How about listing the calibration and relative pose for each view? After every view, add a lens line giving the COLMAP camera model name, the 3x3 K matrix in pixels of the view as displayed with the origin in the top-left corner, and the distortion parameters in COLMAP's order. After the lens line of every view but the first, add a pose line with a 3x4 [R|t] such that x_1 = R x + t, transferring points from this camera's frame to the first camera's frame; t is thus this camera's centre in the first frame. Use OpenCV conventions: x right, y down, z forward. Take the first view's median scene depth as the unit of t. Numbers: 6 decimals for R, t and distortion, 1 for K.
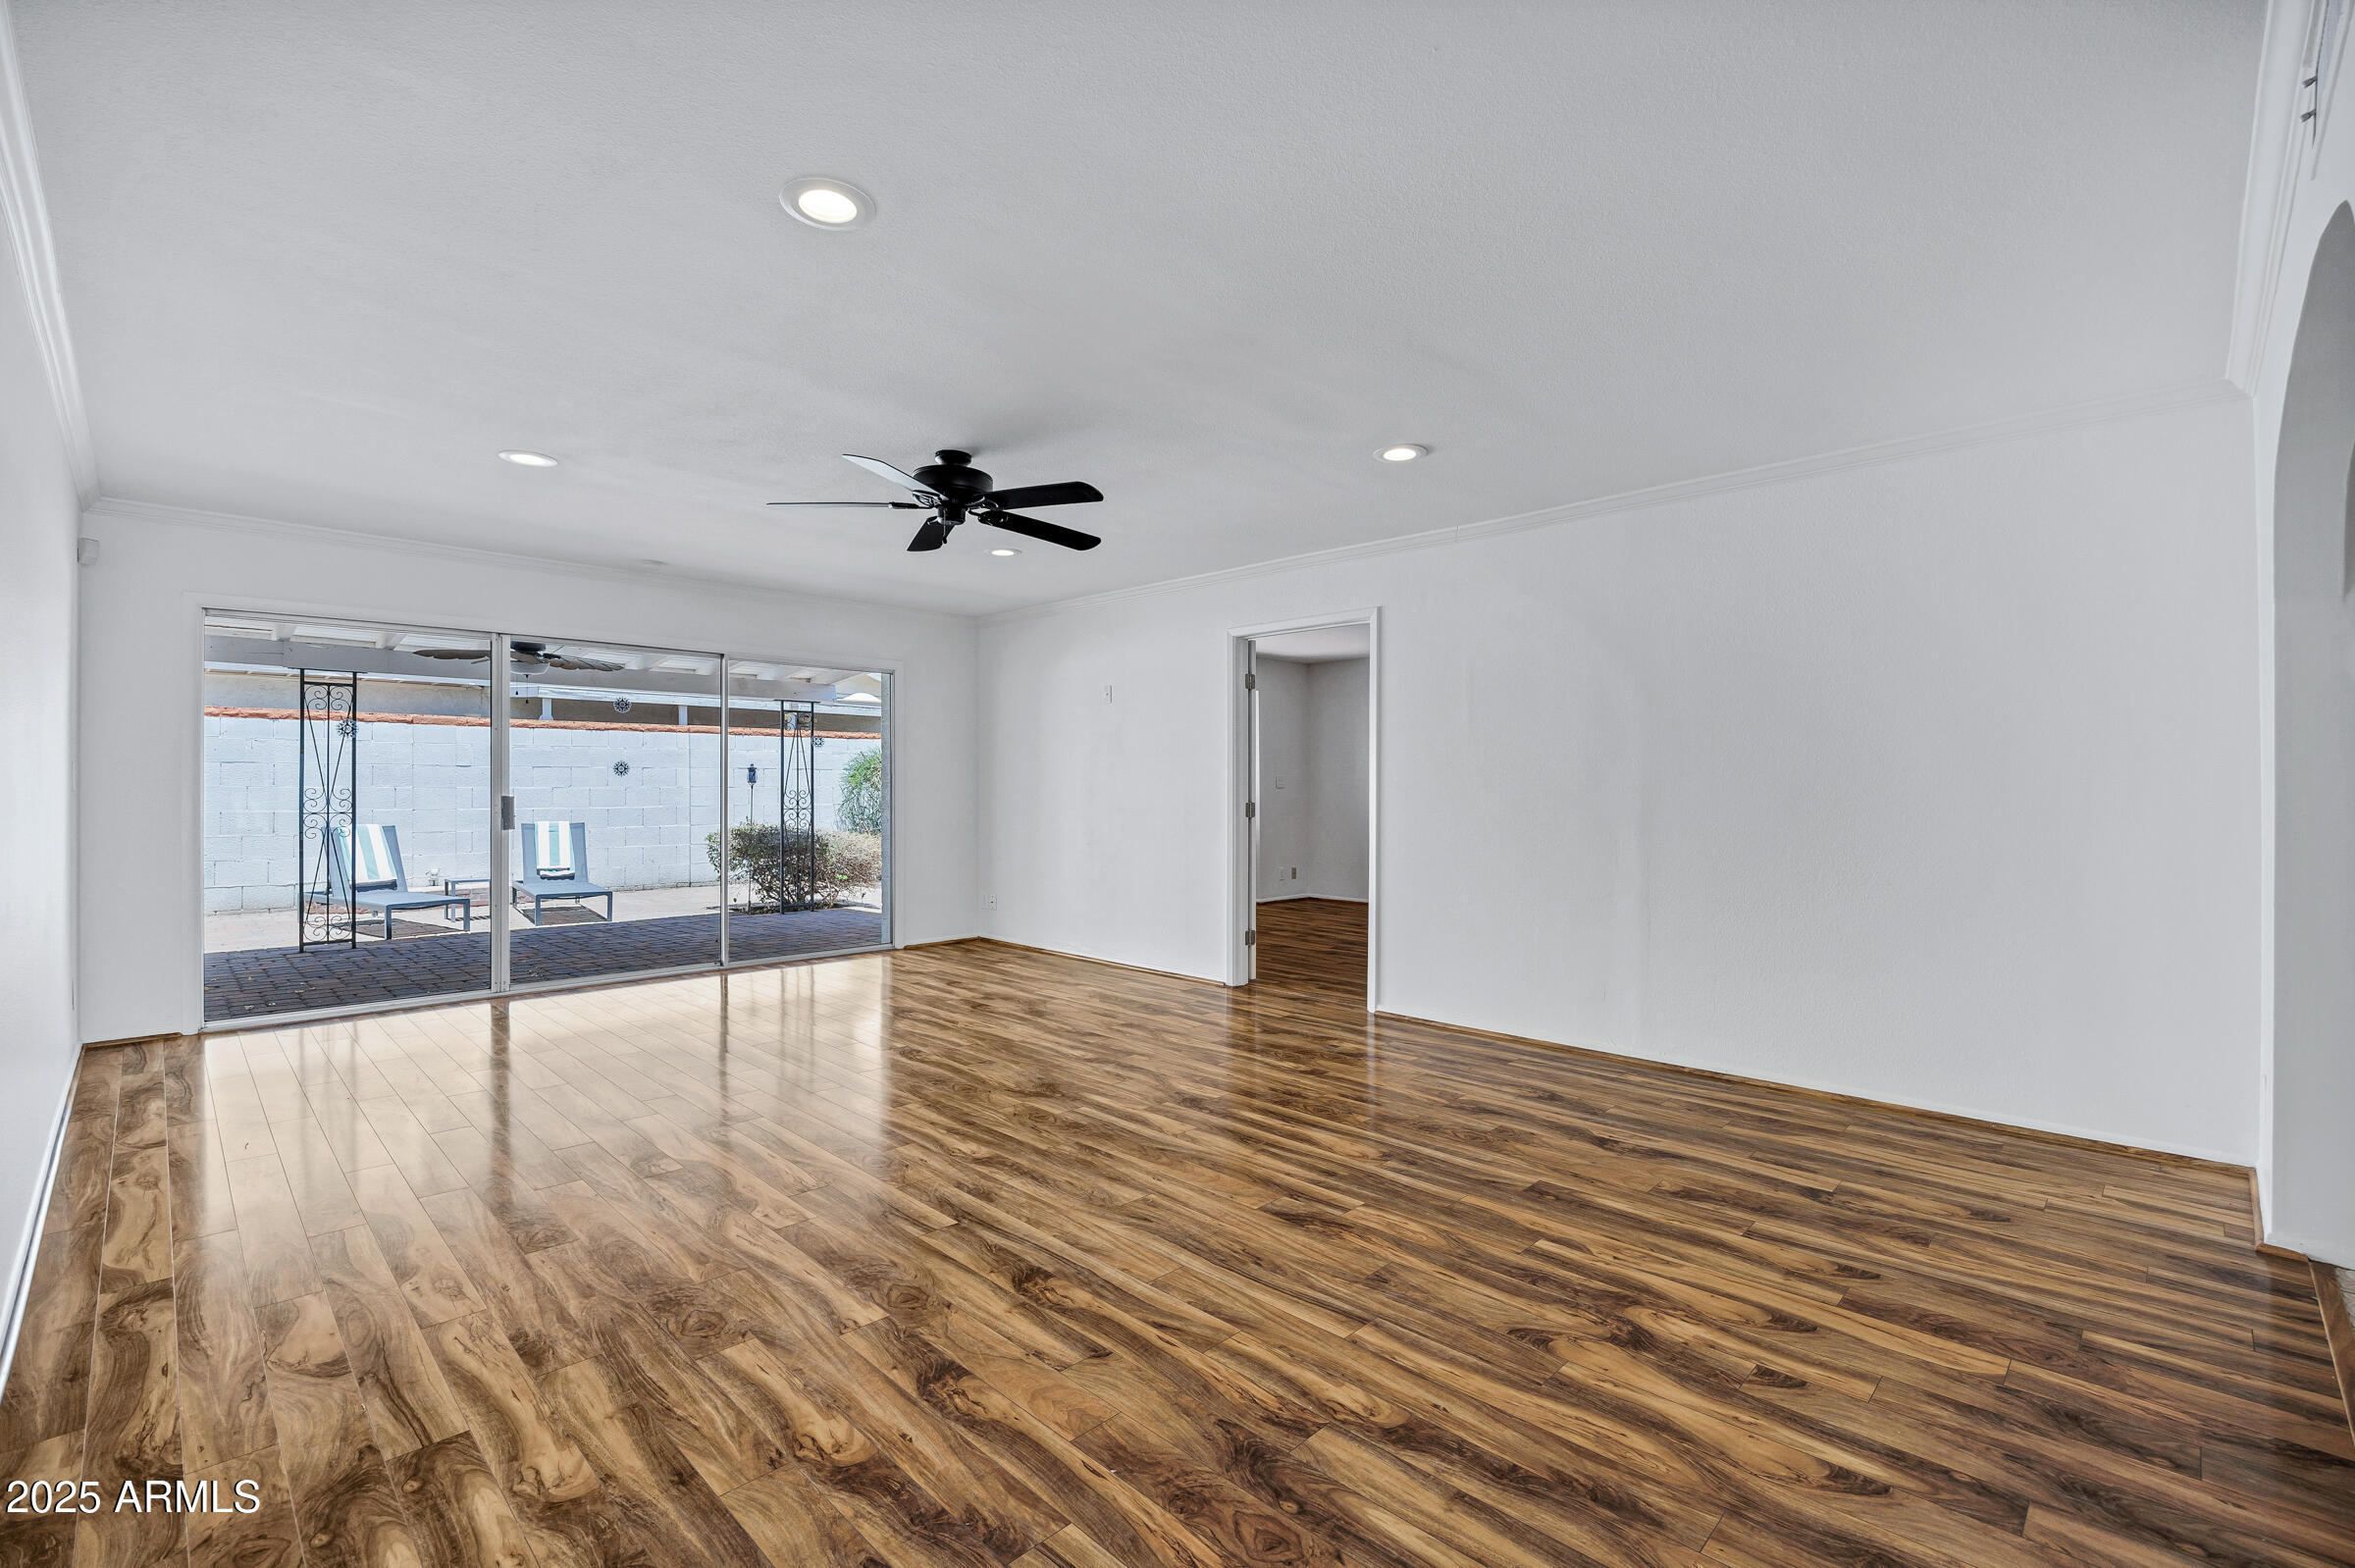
lens RADIAL K [[1026.8, 0, 1184.7], [0, 1026.8, 780.2], [0, 0, 1]] dist [-0.009816, 0.000234]
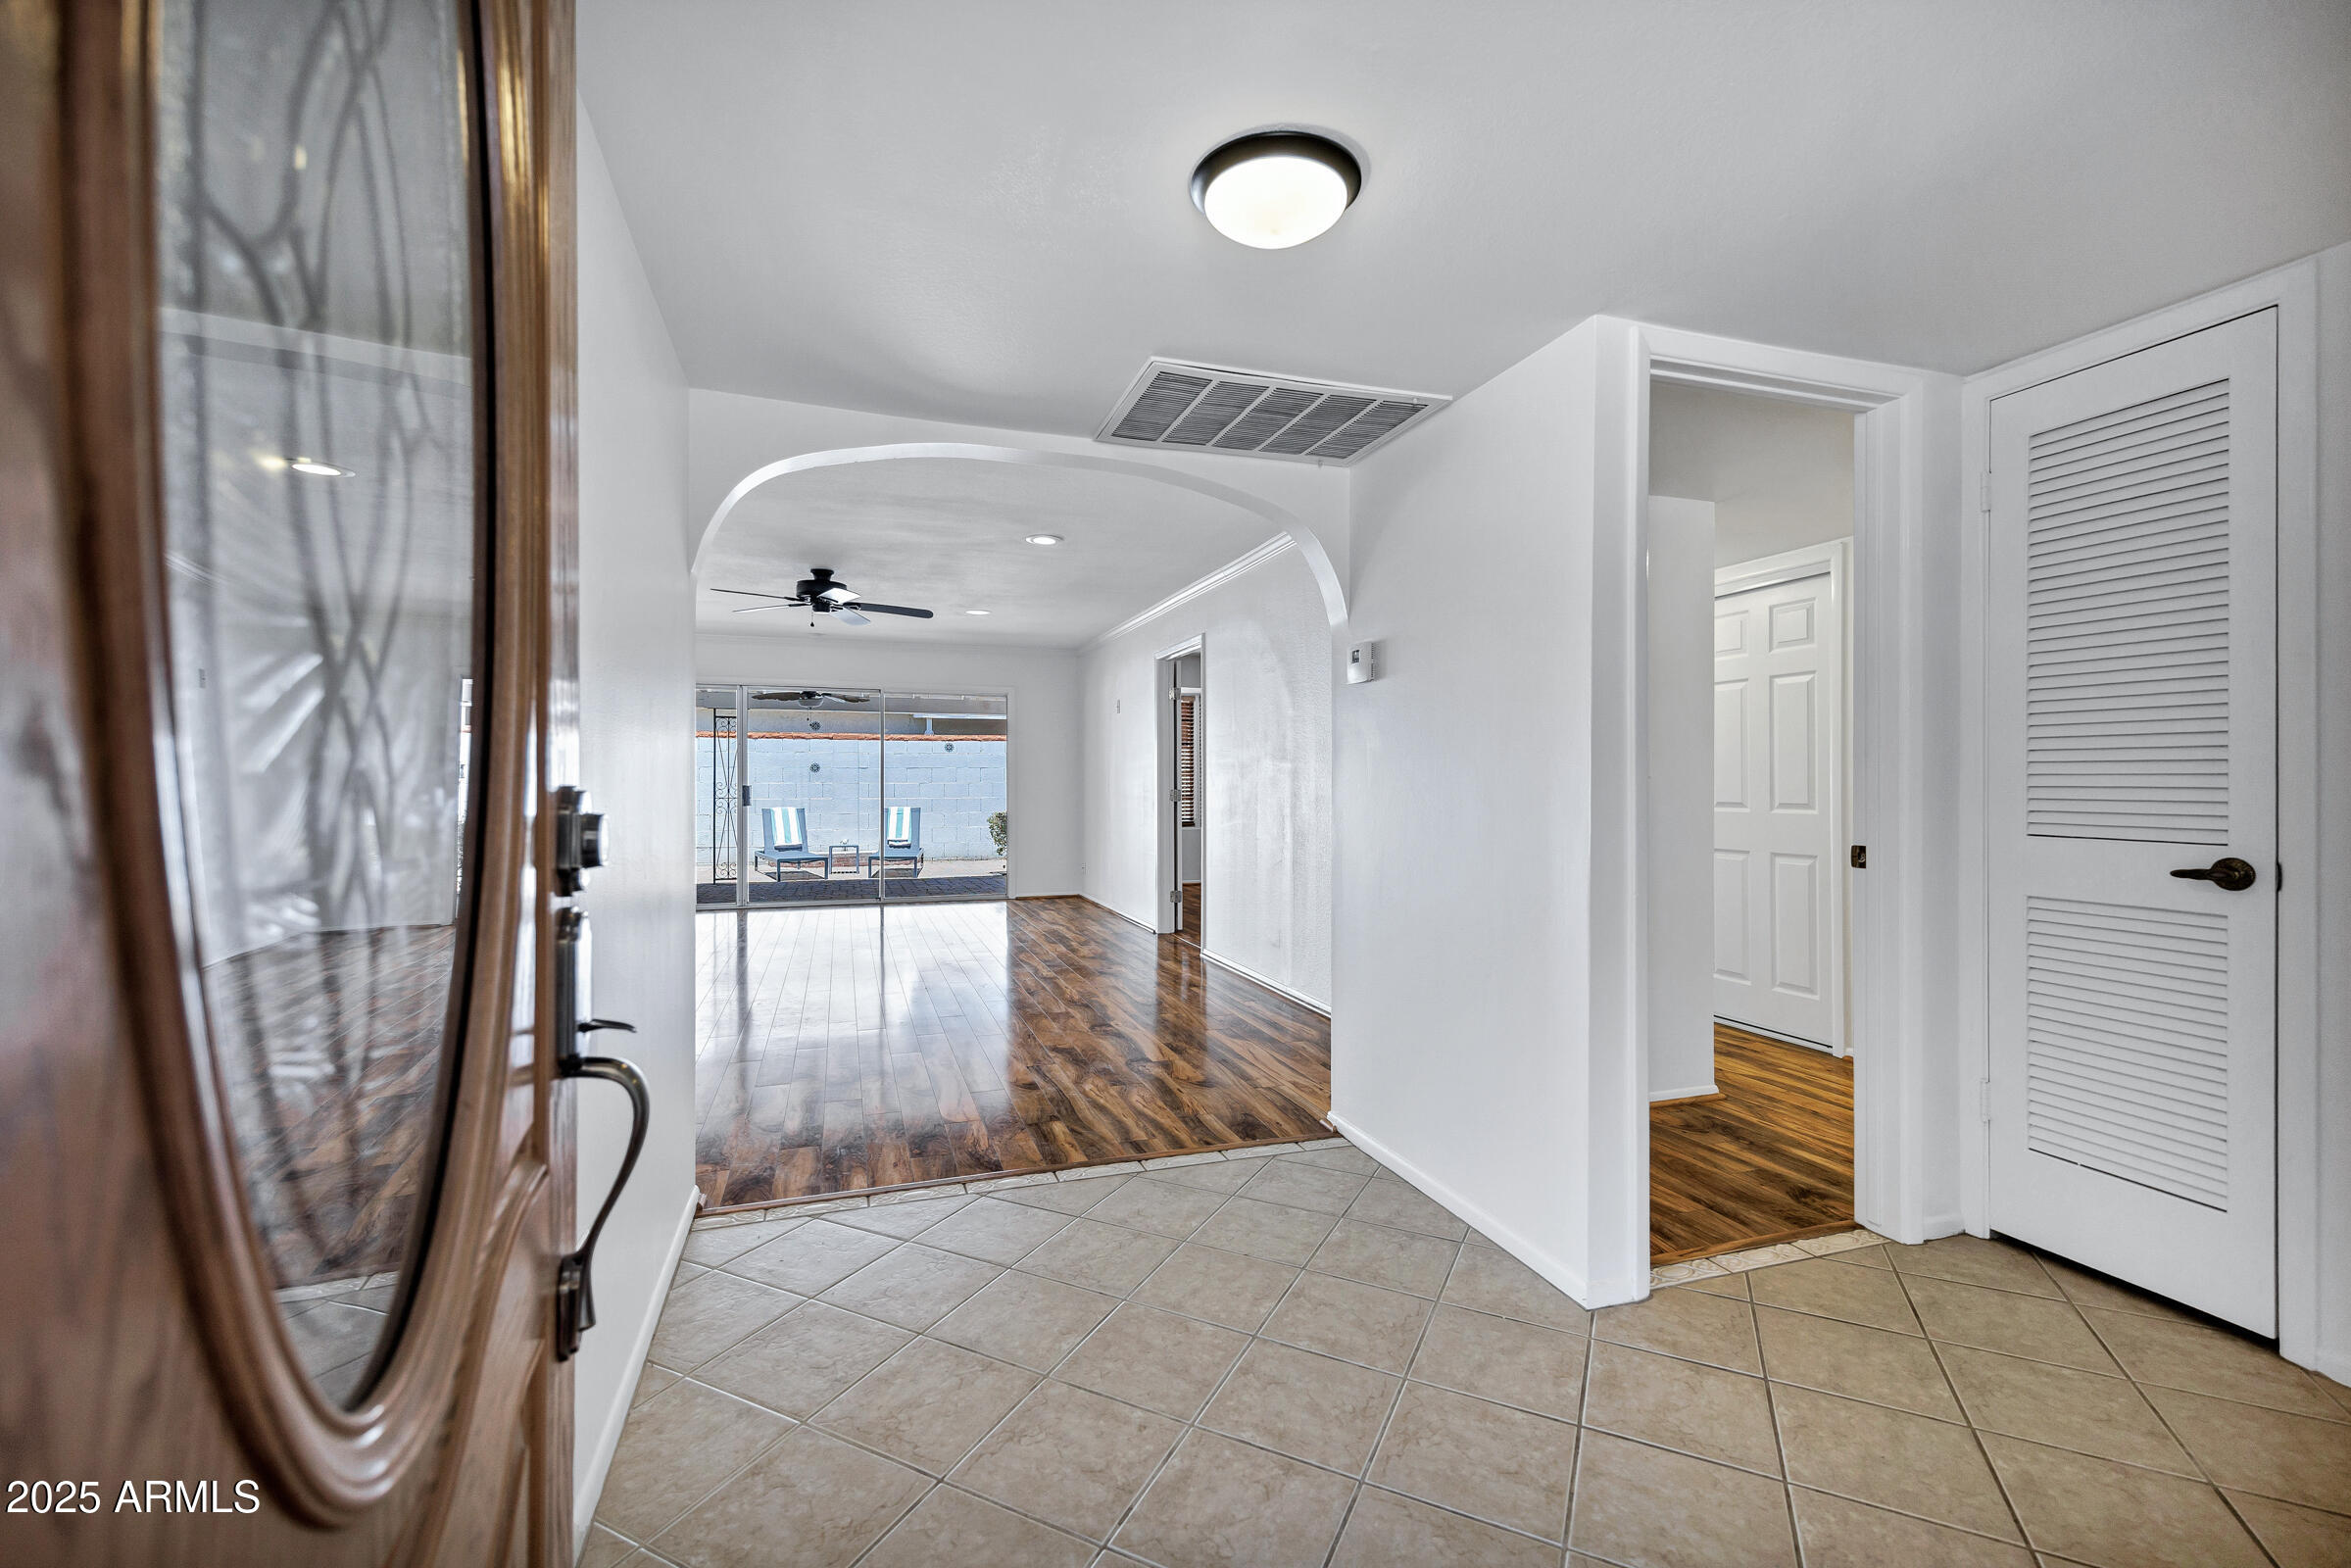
lens RADIAL K [[997.8, 0, 1175.5], [0, 997.8, 784.0], [0, 0, 1]] dist [0.001779, 0.000019]
pose [[0.890253, -0.003380, -0.455453, 1.413242], [0.005770, 0.999976, 0.003857, 0.022826], [0.455429, -0.006062, 0.890251, -0.213012]]
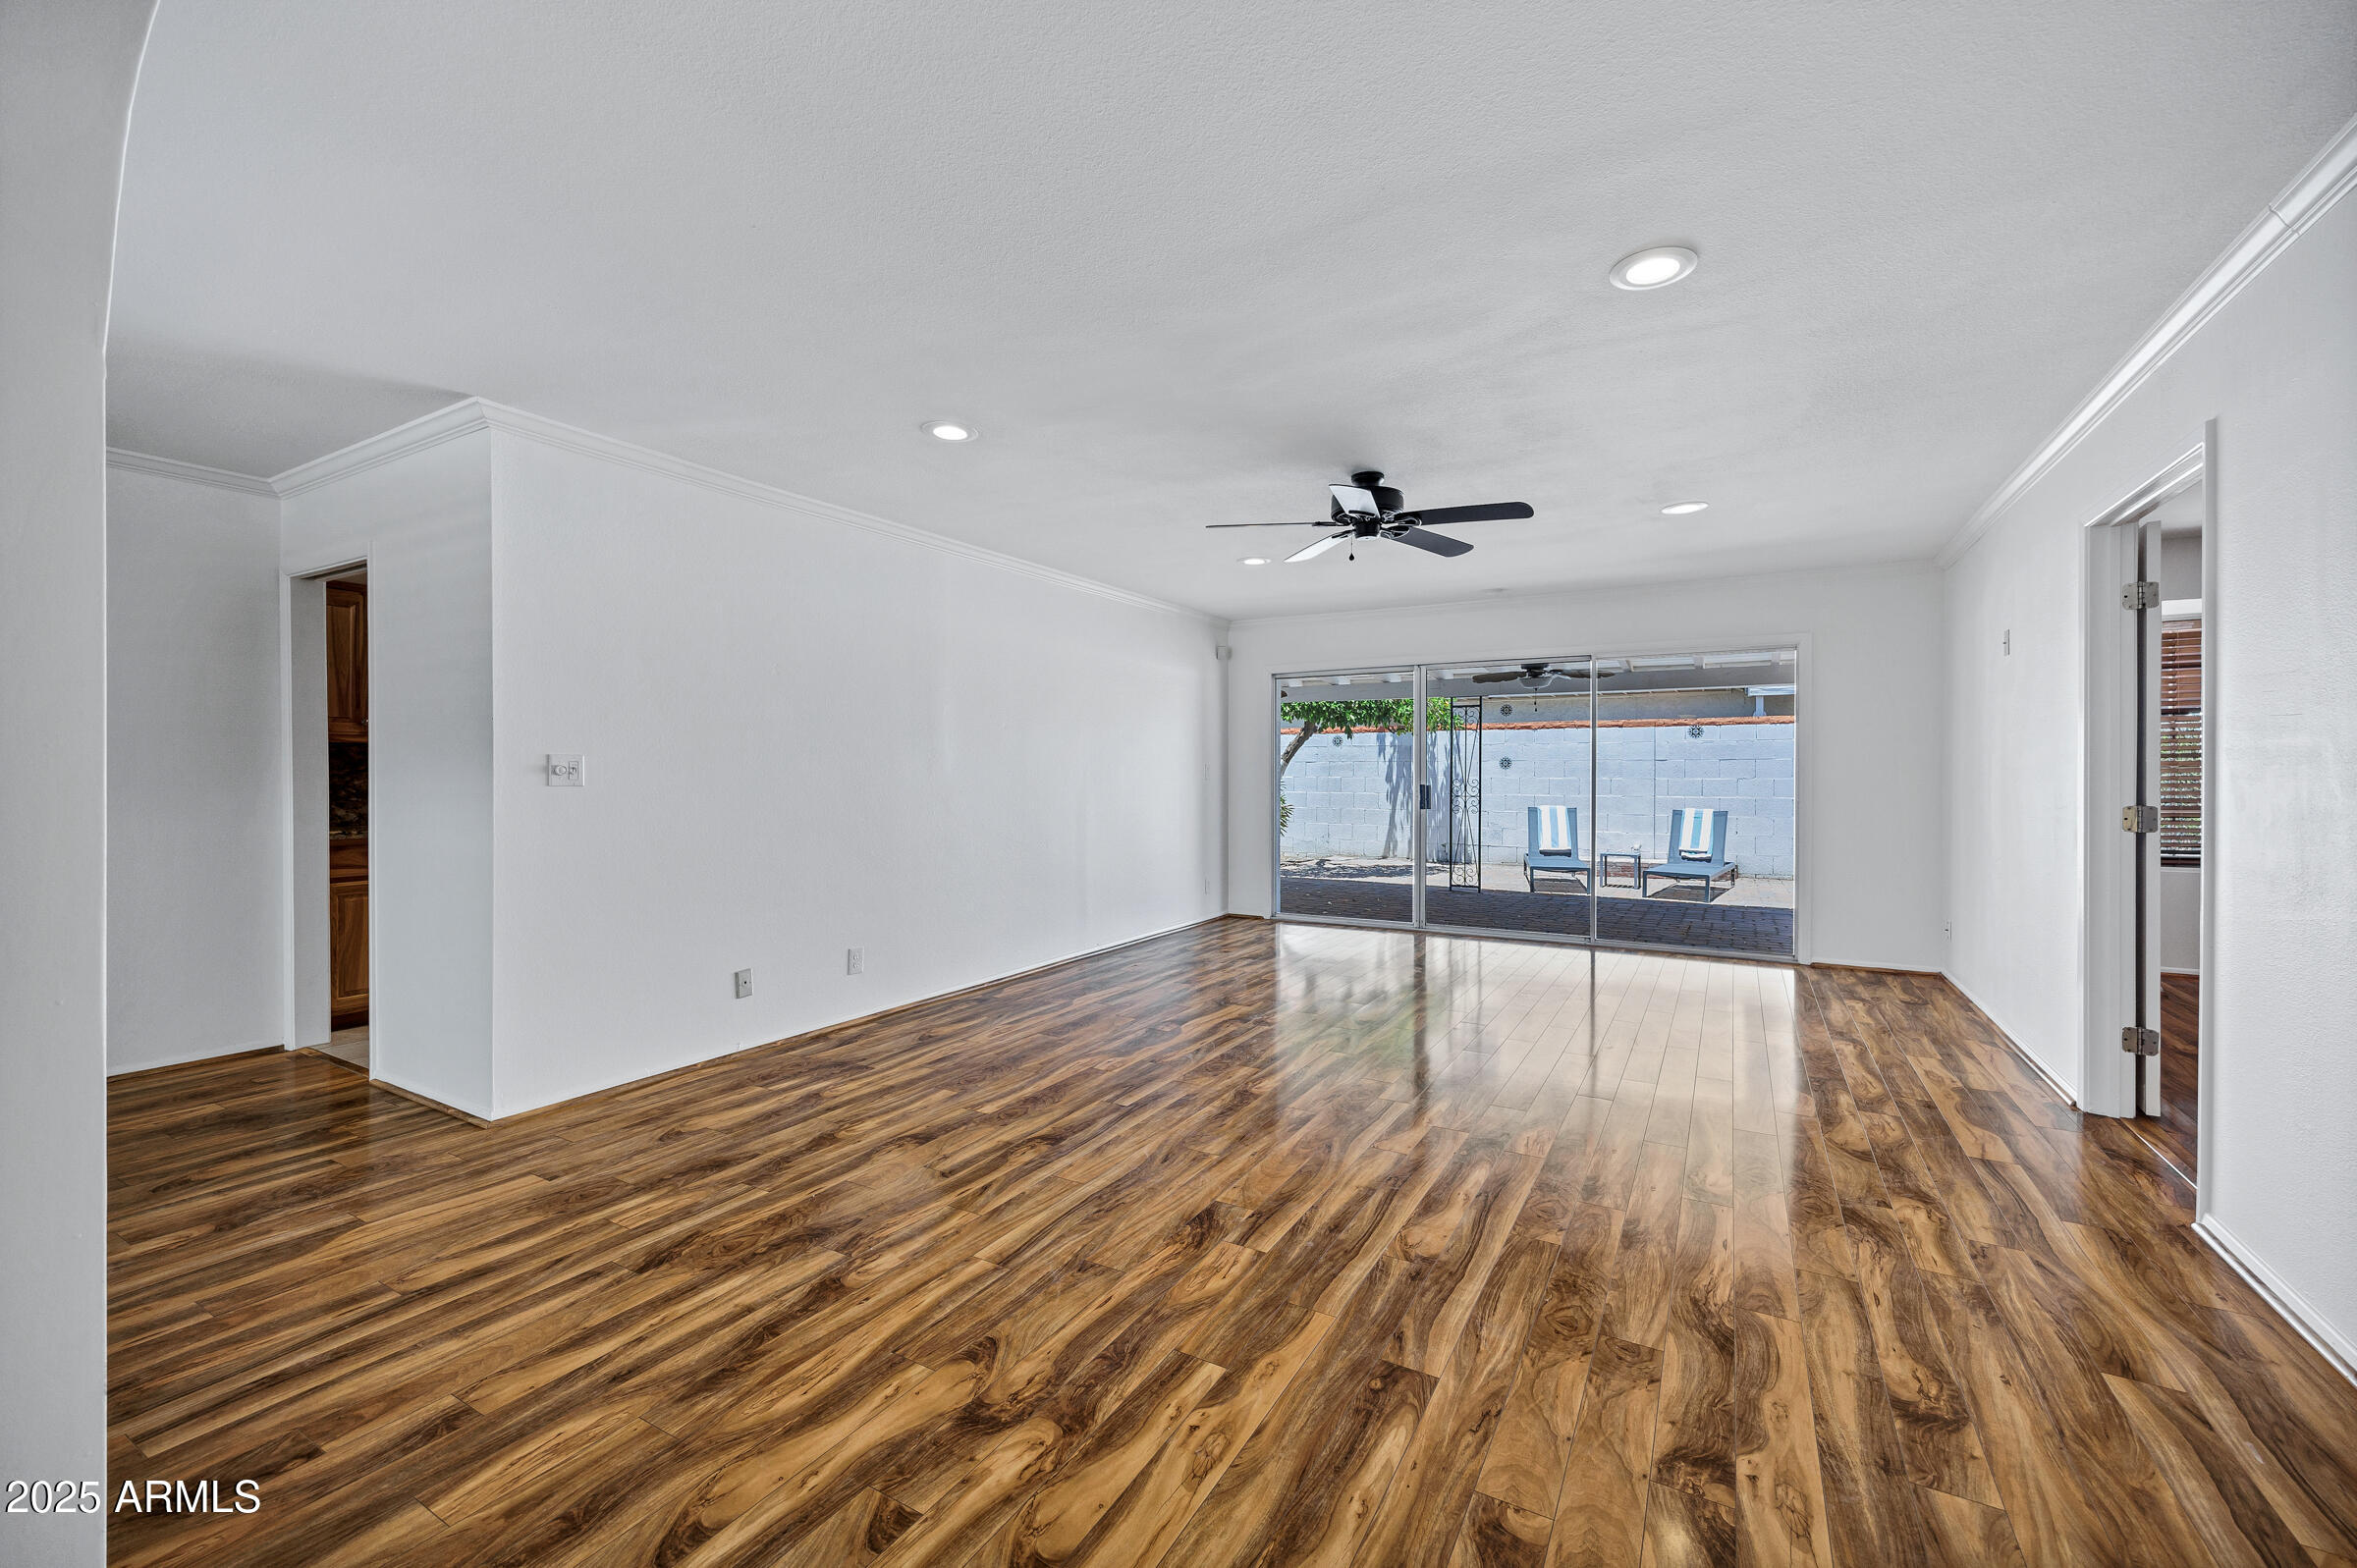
lens RADIAL K [[949.7, 0, 1178.4], [0, 949.7, 790.2], [0, 0, 1]] dist [0.010322, -0.000108]
pose [[0.245490, 0.012277, -0.969322, 1.022780], [0.007549, 0.999865, 0.014575, 0.001356], [0.969370, -0.010896, 0.245364, 0.787108]]
